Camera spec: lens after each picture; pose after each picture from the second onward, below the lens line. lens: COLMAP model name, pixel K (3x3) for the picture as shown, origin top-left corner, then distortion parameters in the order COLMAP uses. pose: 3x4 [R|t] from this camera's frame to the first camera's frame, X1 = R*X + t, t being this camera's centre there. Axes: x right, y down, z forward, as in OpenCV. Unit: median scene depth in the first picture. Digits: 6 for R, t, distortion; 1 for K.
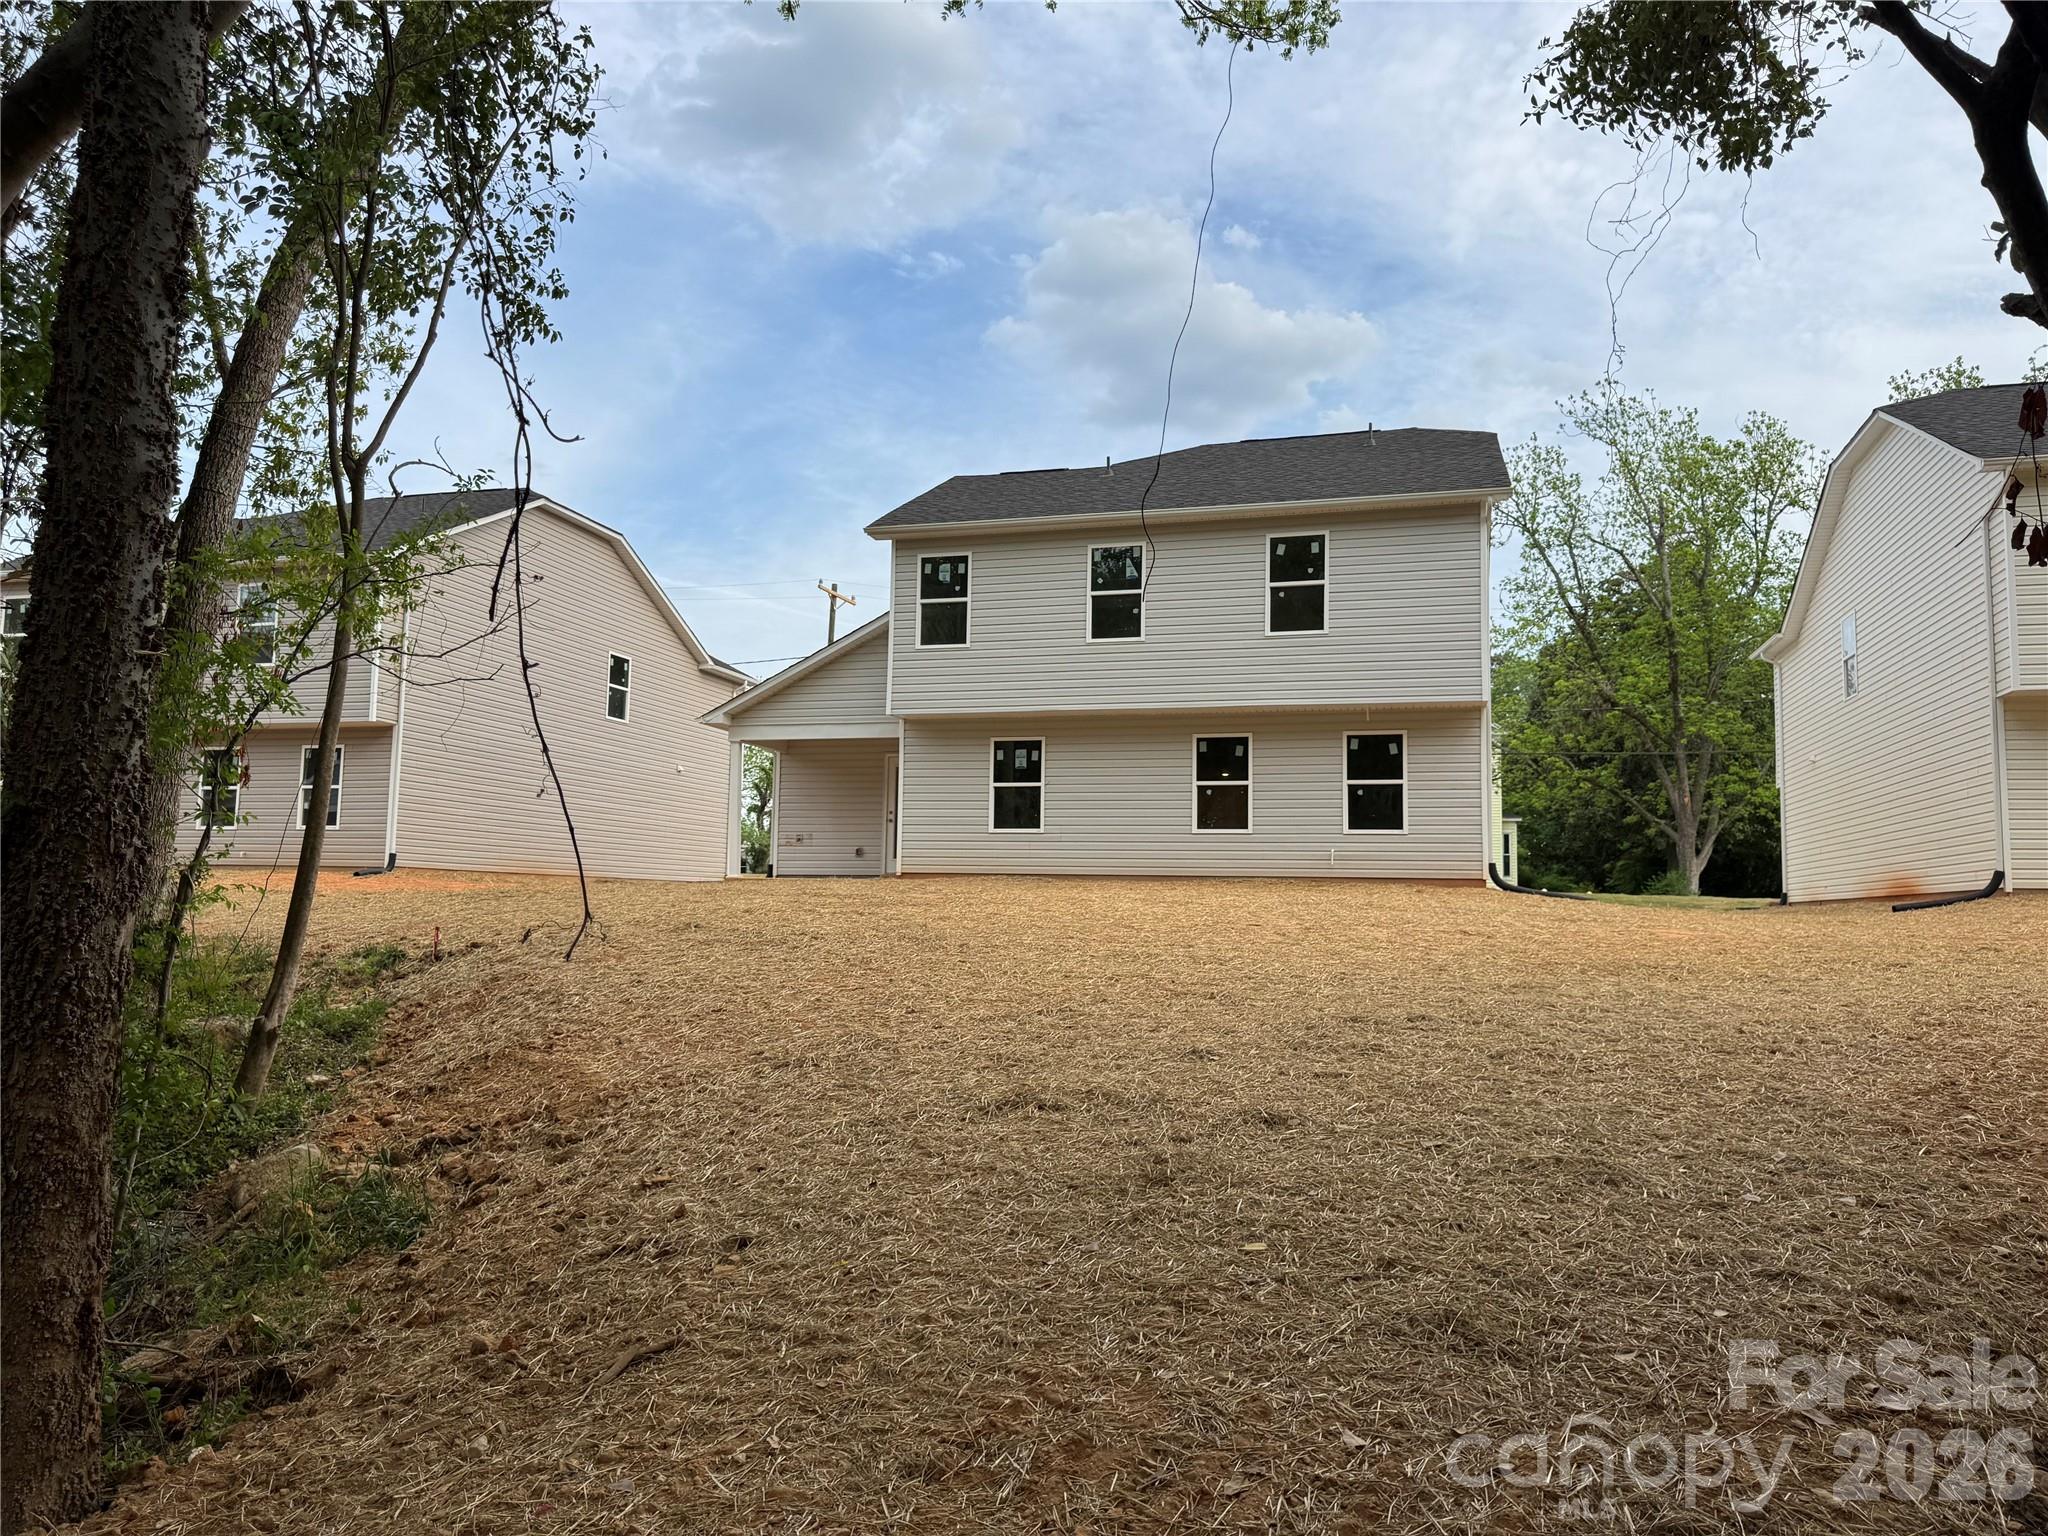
lens RADIAL K [[1429.5, 0, 1024.0], [0, 1429.5, 768.0], [0, 0, 1]] dist [0.107519, -0.177209]
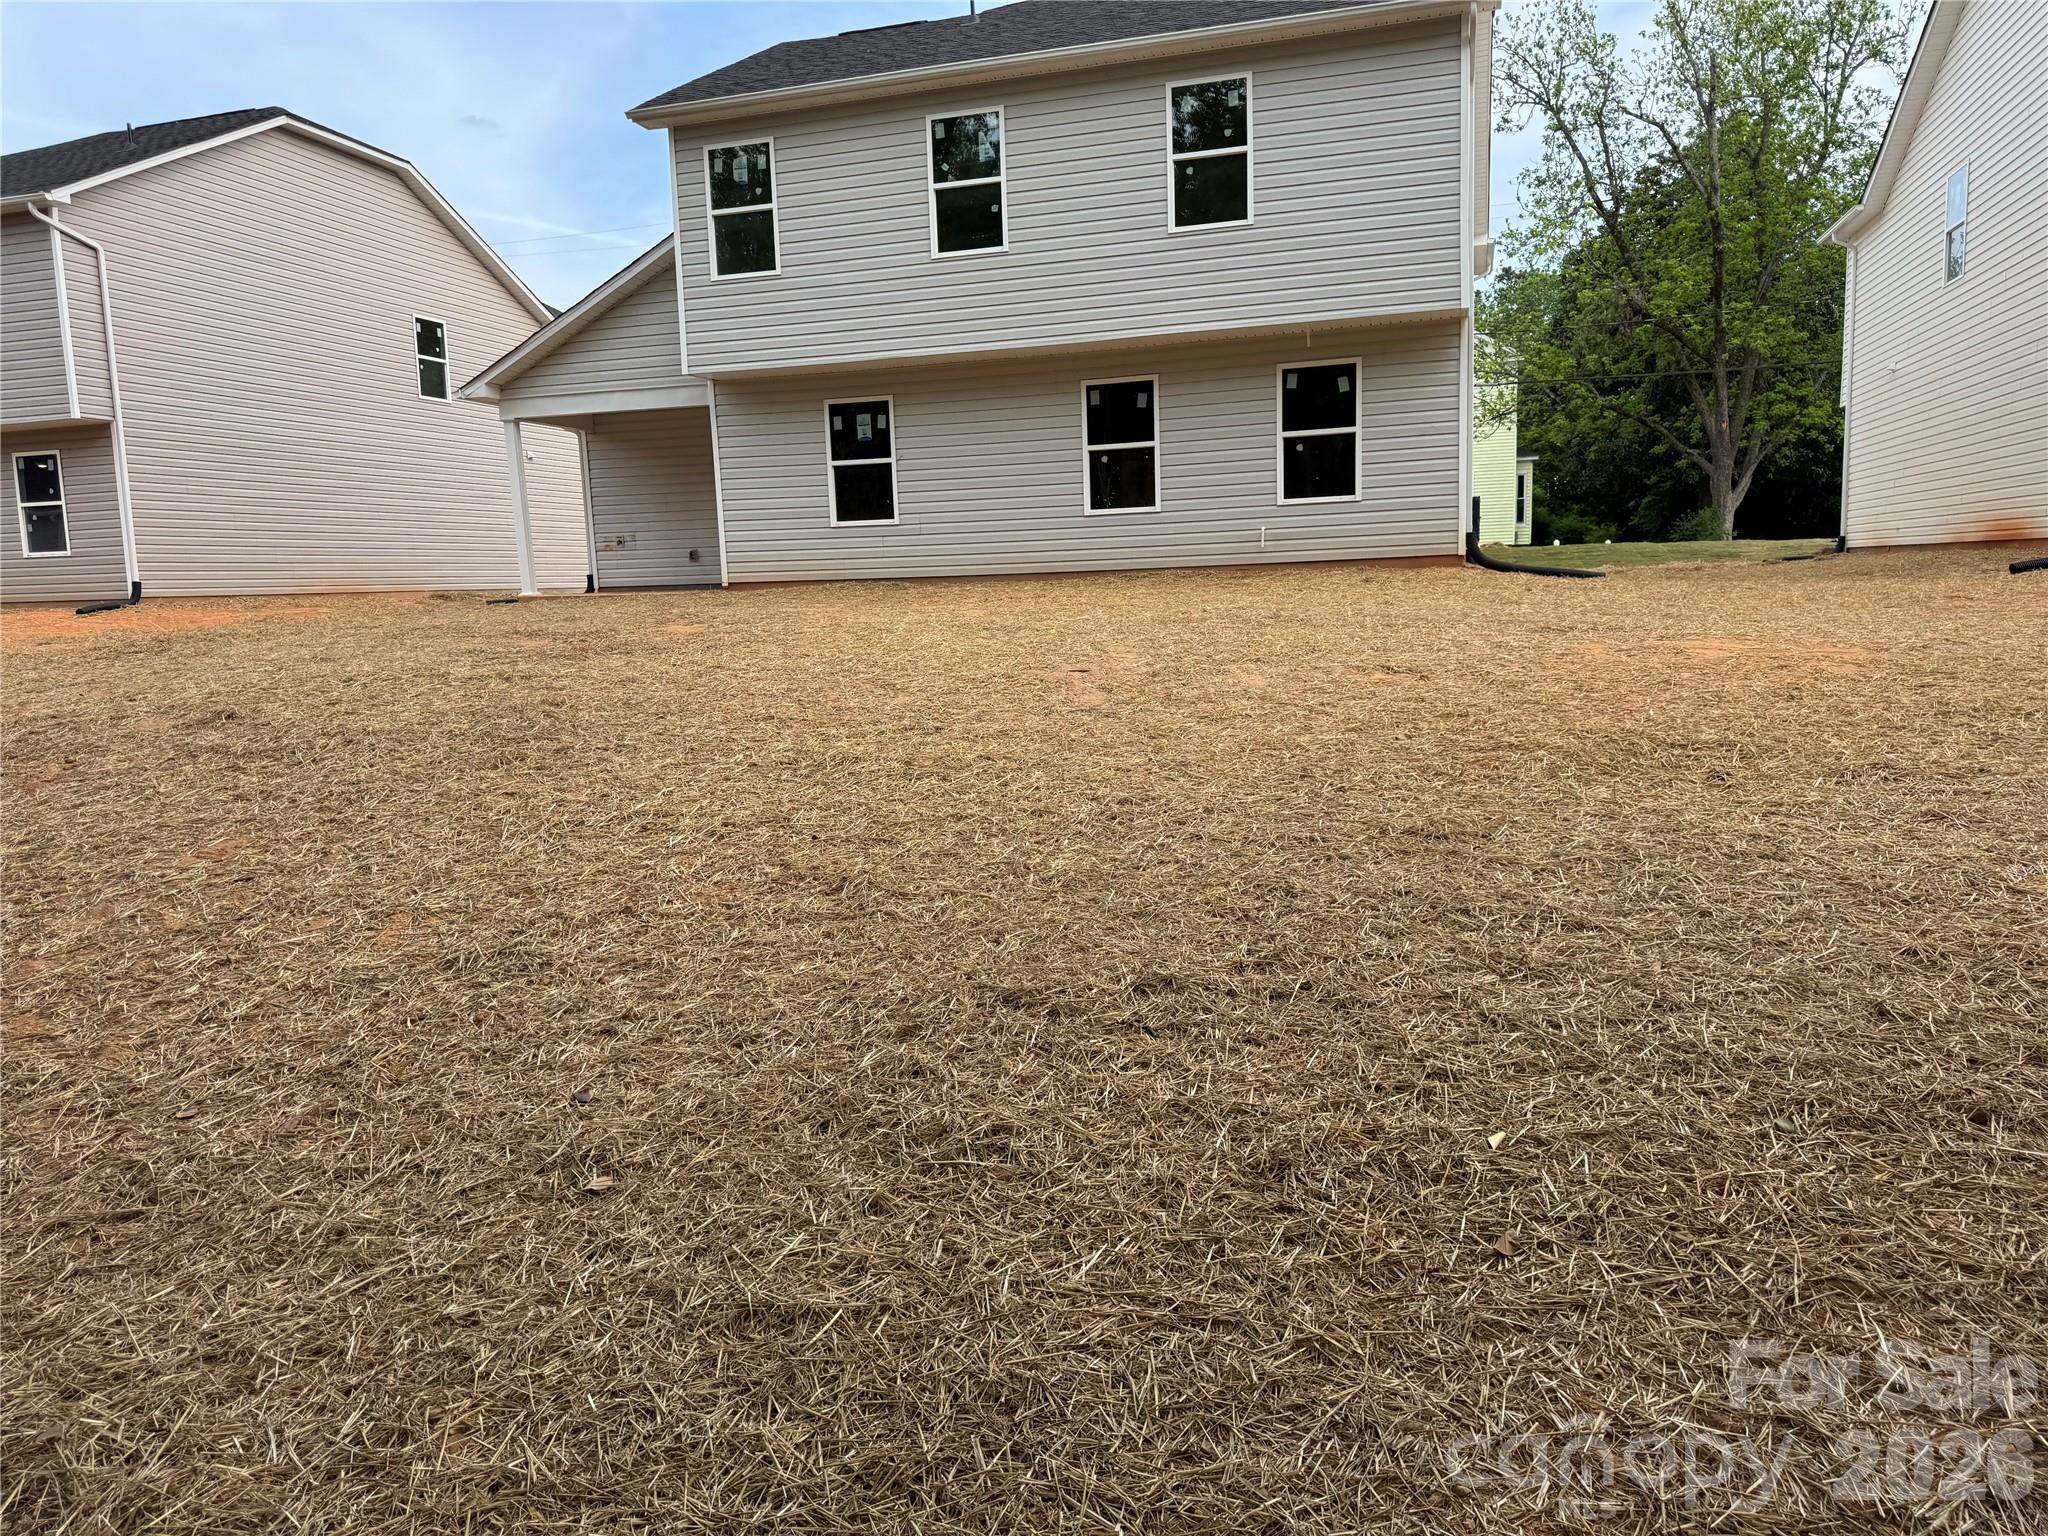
lens RADIAL K [[1449.0, 0, 1009.7], [0, 1449.0, 759.1], [0, 0, 1]] dist [0.086599, -0.106319]
pose [[0.998502, -0.050282, -0.021577, 0.087280], [0.053796, 0.974166, 0.219331, 0.000191], [0.009992, -0.220163, 0.975412, 0.209869]]
